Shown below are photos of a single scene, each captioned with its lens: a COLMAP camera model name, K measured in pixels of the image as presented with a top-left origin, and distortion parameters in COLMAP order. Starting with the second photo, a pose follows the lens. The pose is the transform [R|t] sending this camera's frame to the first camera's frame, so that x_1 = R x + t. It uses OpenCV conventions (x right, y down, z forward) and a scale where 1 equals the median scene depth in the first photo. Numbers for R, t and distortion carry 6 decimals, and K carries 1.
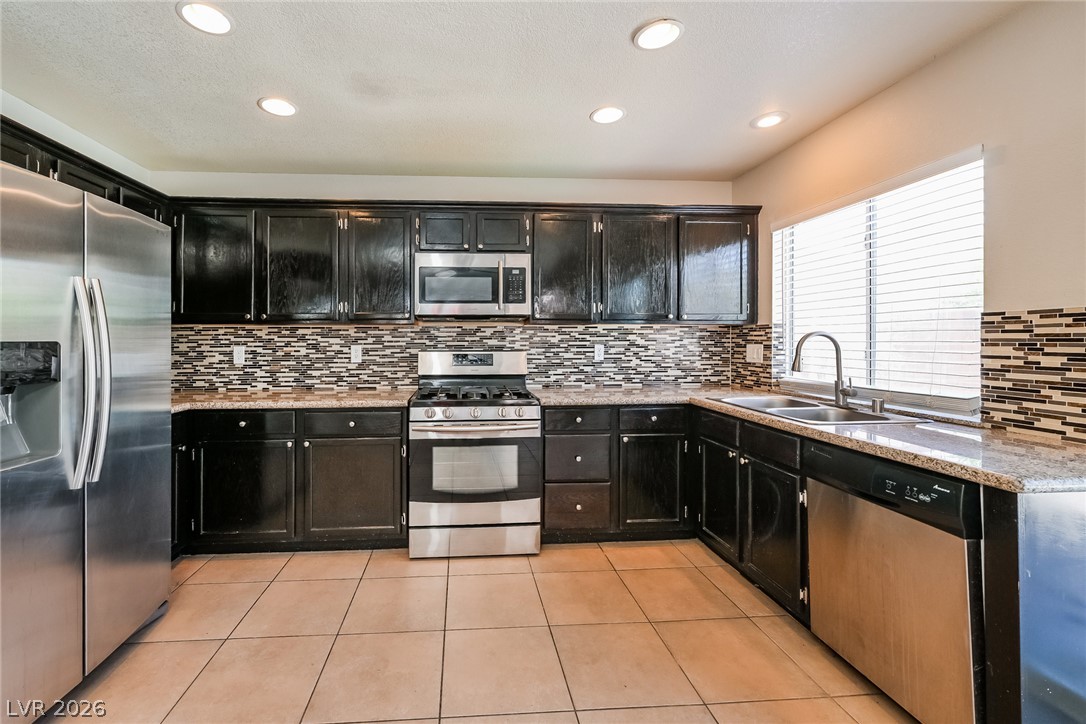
lens RADIAL K [[453.5, 0, 485.5], [0, 453.5, 340.4], [0, 0, 1]] dist [-0.000024, 0.000091]
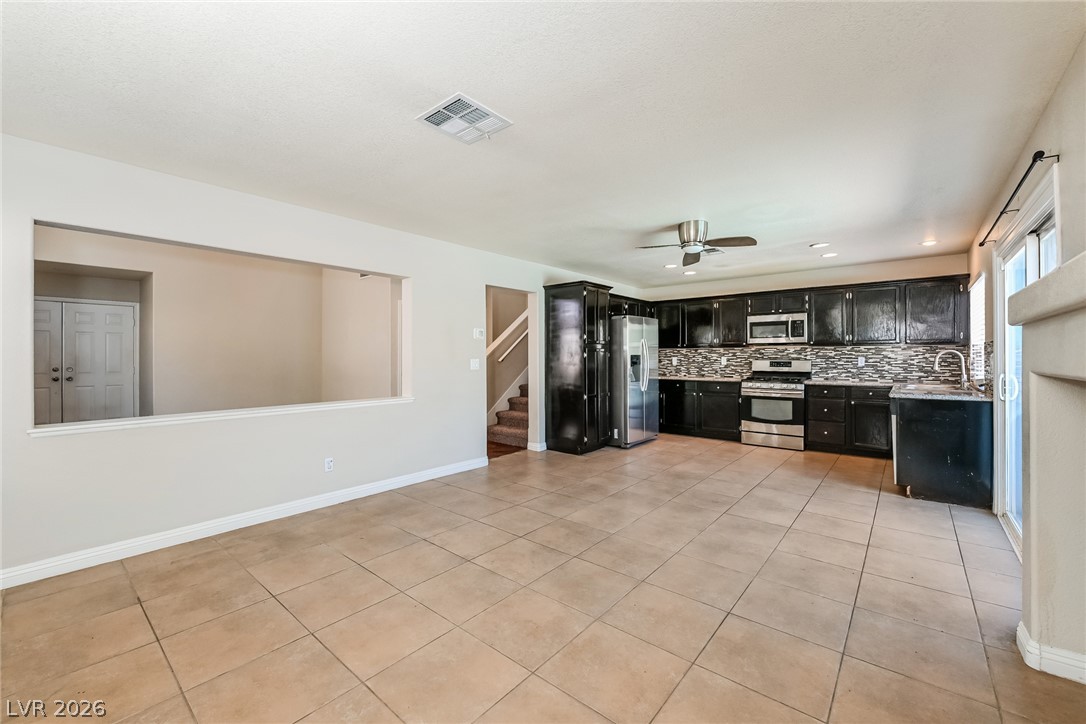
lens RADIAL K [[449.1, 0, 543.2], [0, 449.1, 357.5], [0, 0, 1]] dist [-0.002196, -0.000281]
pose [[0.737268, 0.003099, -0.675594, 0.551861], [0.000002, 0.999989, 0.004590, 0.002871], [0.675601, -0.003386, 0.737260, -1.226715]]
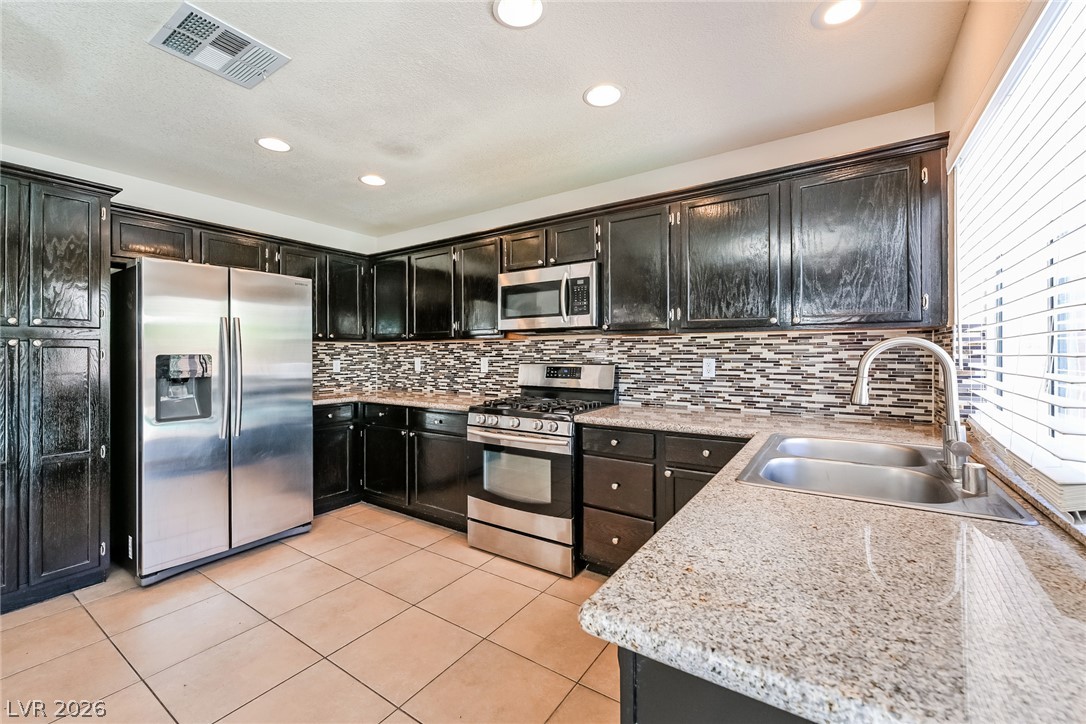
lens RADIAL K [[438.8, 0, 537.2], [0, 438.8, 353.0], [0, 0, 1]] dist [0.001360, 0.000116]
pose [[0.790029, -0.001254, -0.613068, 0.520956], [0.001719, 0.999999, 0.000171, -0.000873], [0.613067, -0.001189, 0.790030, 0.192056]]
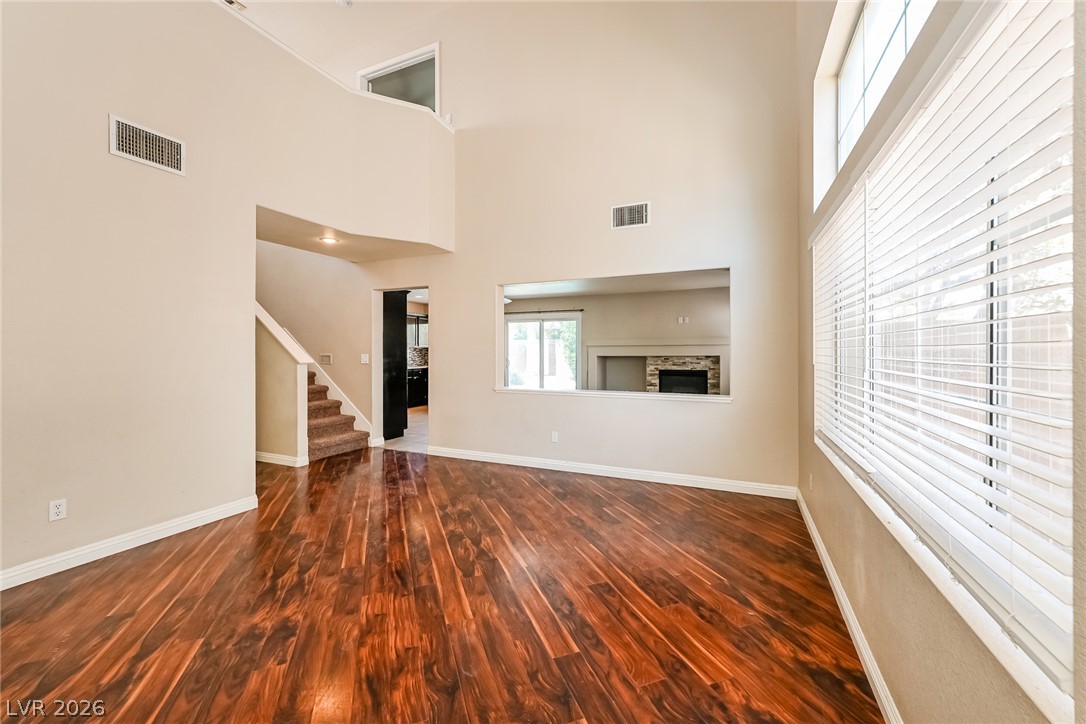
lens RADIAL K [[427.9, 0, 553.1], [0, 427.9, 352.0], [0, 0, 1]] dist [0.002797, 0.000029]
pose [[0.443180, 0.000677, 0.896432, -2.042737], [-0.000433, 1.000000, -0.000541, 0.001382], [-0.896432, -0.000149, 0.443181, -1.381733]]
